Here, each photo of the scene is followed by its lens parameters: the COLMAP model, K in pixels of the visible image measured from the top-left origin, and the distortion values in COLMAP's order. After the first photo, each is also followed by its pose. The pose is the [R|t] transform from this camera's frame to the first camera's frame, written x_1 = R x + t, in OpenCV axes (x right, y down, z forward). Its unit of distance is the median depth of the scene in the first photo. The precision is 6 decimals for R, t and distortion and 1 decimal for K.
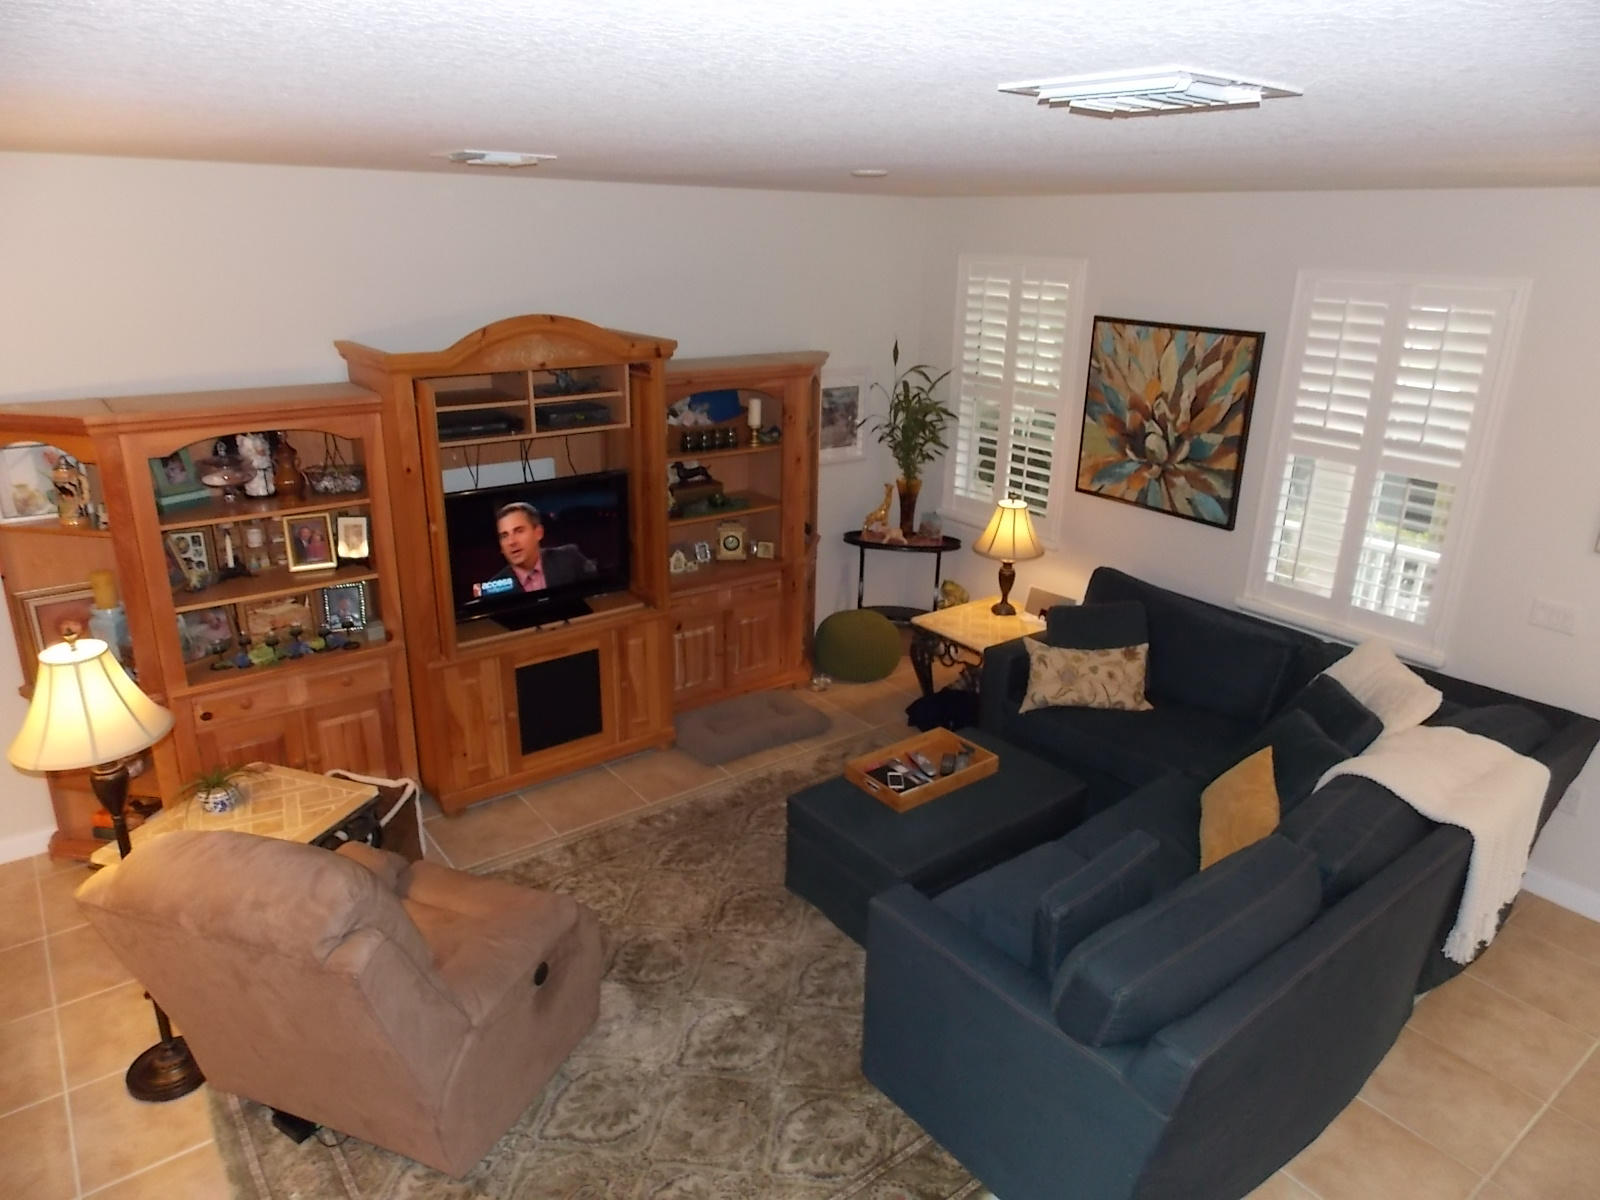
lens RADIAL K [[1075.5, 0, 789.8], [0, 1075.5, 603.8], [0, 0, 1]] dist [-0.002337, 0.002205]
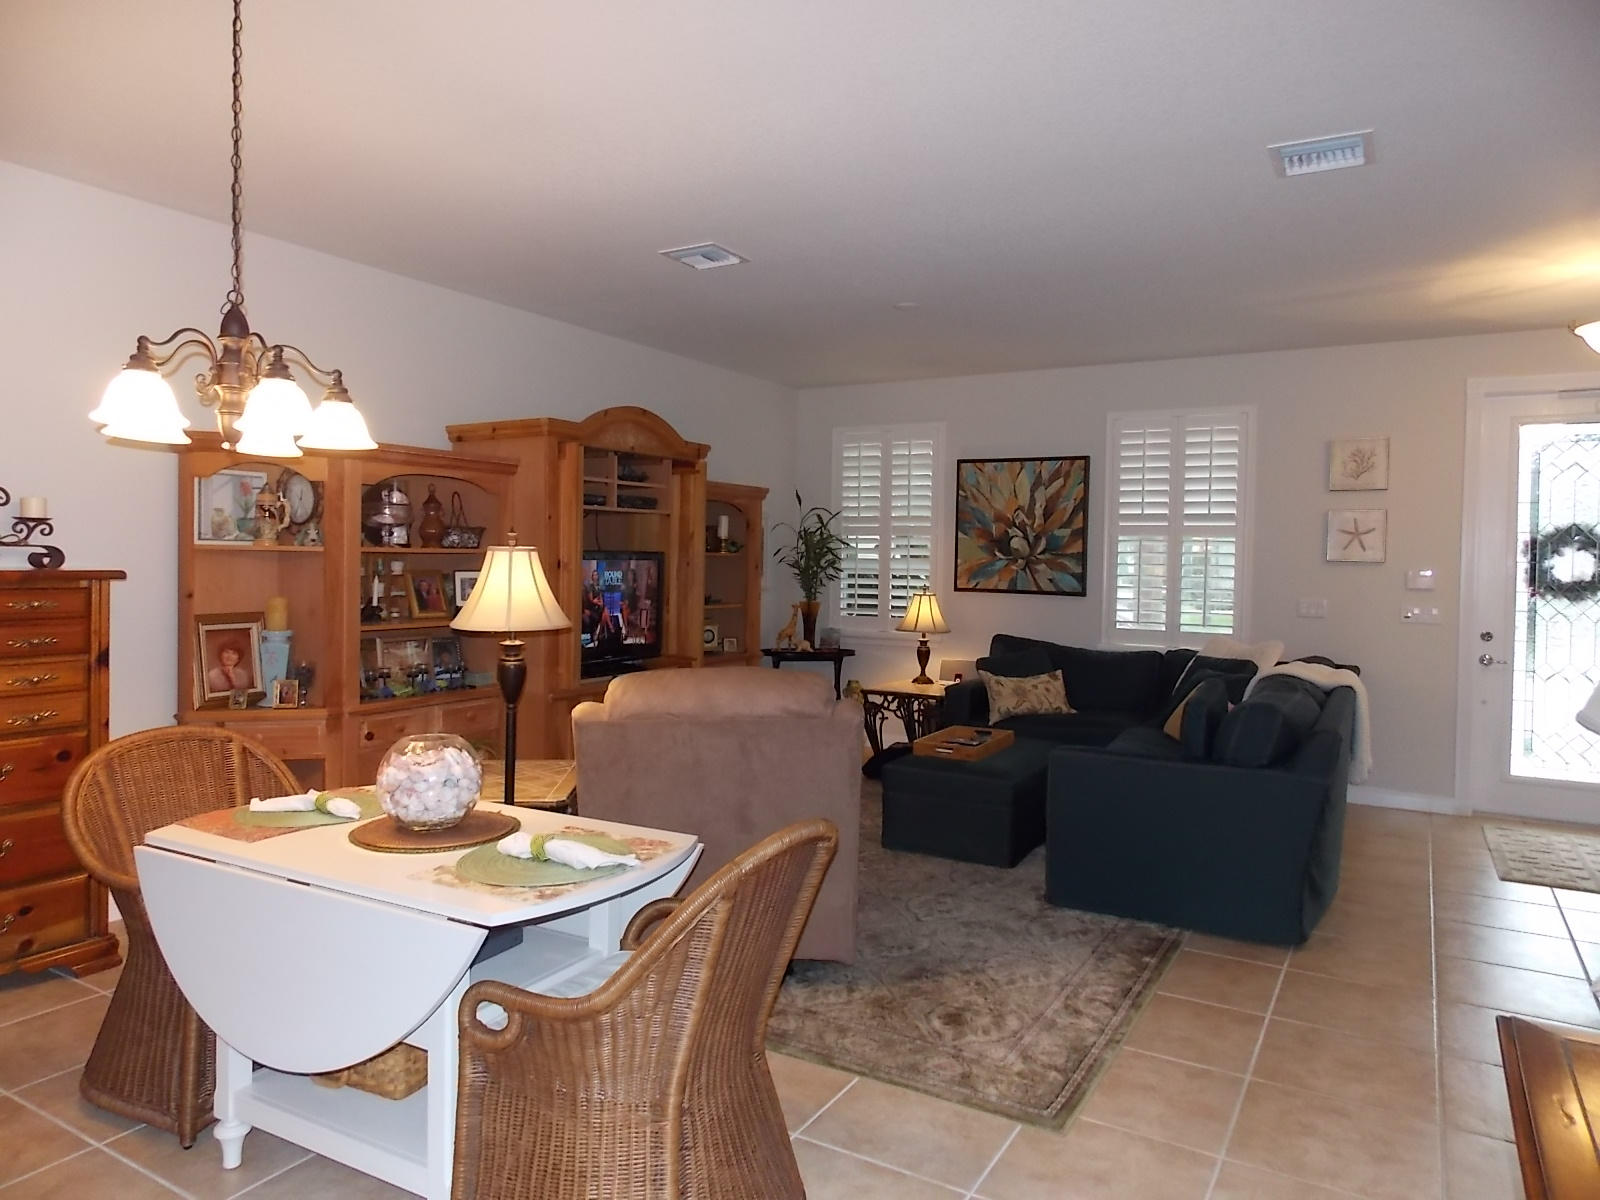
lens RADIAL K [[1088.4, 0, 800.0], [0, 1088.4, 600.0], [0, 0, 1]] dist [-0.002362, -0.002887]
pose [[0.922670, -0.018175, 0.385163, -0.454162], [0.129479, 0.955493, -0.265083, 0.252502], [-0.363202, 0.294454, 0.883957, -0.099886]]
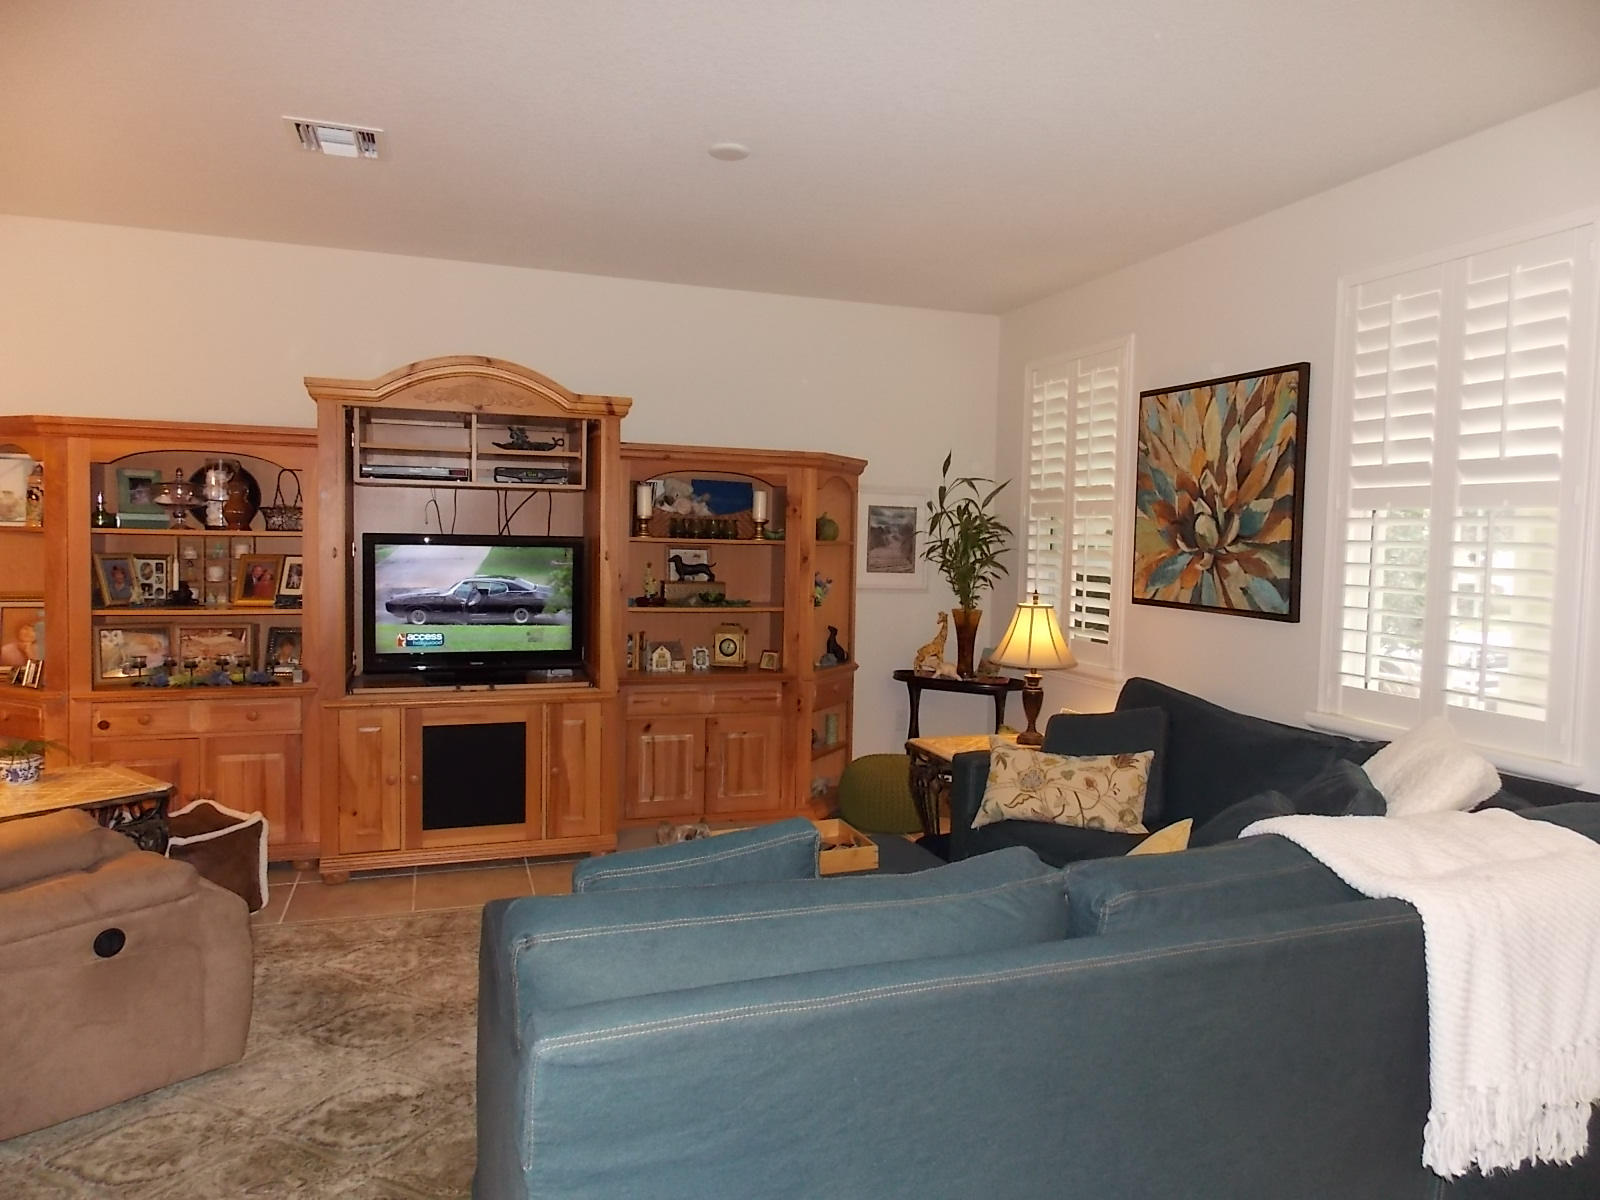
lens RADIAL K [[1070.5, 0, 787.9], [0, 1070.5, 594.5], [0, 0, 1]] dist [0.001842, -0.001608]
pose [[0.947268, 0.020546, -0.319783, 0.305381], [-0.111920, 0.956308, -0.270091, 0.150820], [0.300262, 0.291639, 0.908179, 0.201857]]
